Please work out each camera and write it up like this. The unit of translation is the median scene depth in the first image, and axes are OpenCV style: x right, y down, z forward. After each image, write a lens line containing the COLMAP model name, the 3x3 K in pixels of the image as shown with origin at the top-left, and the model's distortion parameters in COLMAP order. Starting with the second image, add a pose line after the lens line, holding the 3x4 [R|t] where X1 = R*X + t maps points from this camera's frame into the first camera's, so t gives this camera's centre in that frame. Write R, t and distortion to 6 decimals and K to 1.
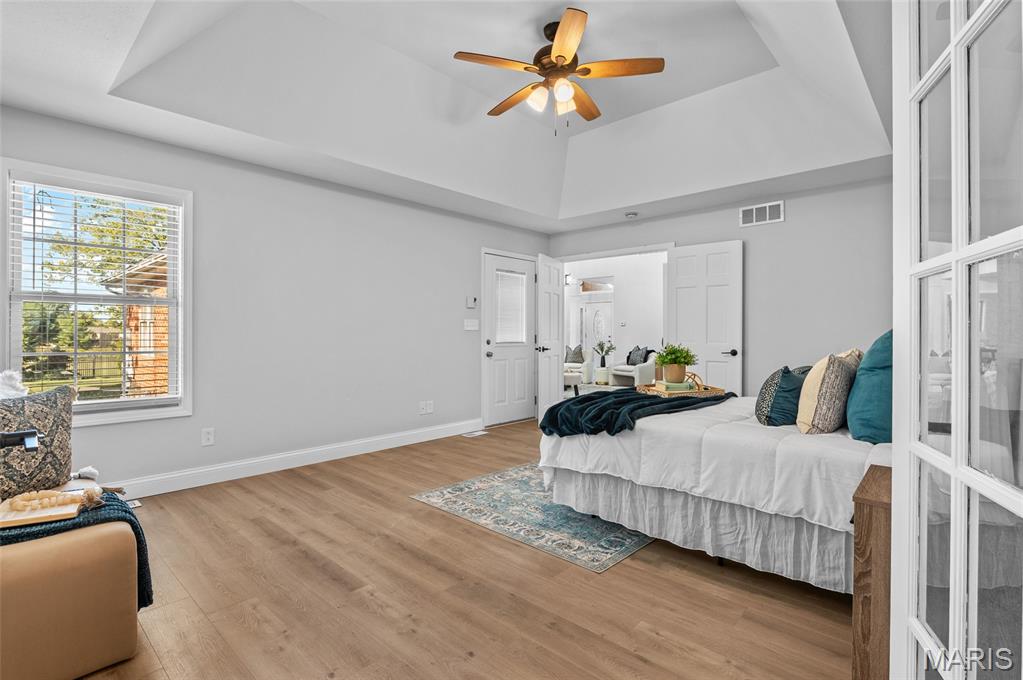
lens RADIAL K [[495.3, 0, 510.1], [0, 495.3, 332.5], [0, 0, 1]] dist [-0.010467, 0.001340]
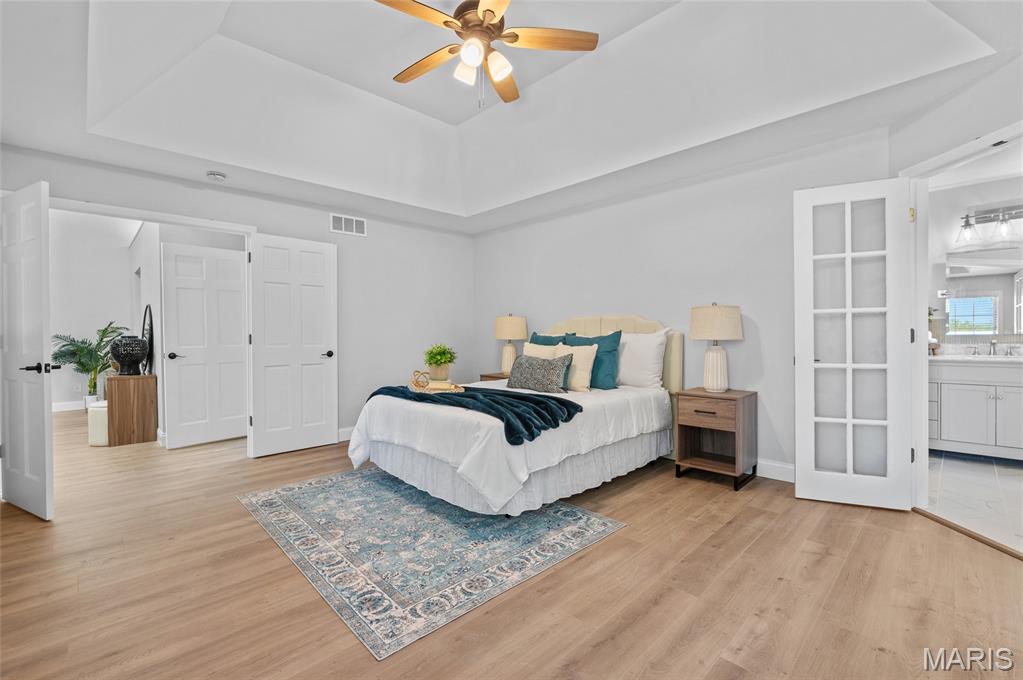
lens RADIAL K [[450.8, 0, 503.7], [0, 450.8, 339.5], [0, 0, 1]] dist [-0.008311, -0.001411]
pose [[0.038291, -0.016481, 0.999131, -0.775166], [0.007206, 0.999843, 0.016217, -0.001728], [-0.999241, 0.006579, 0.038403, 1.020136]]
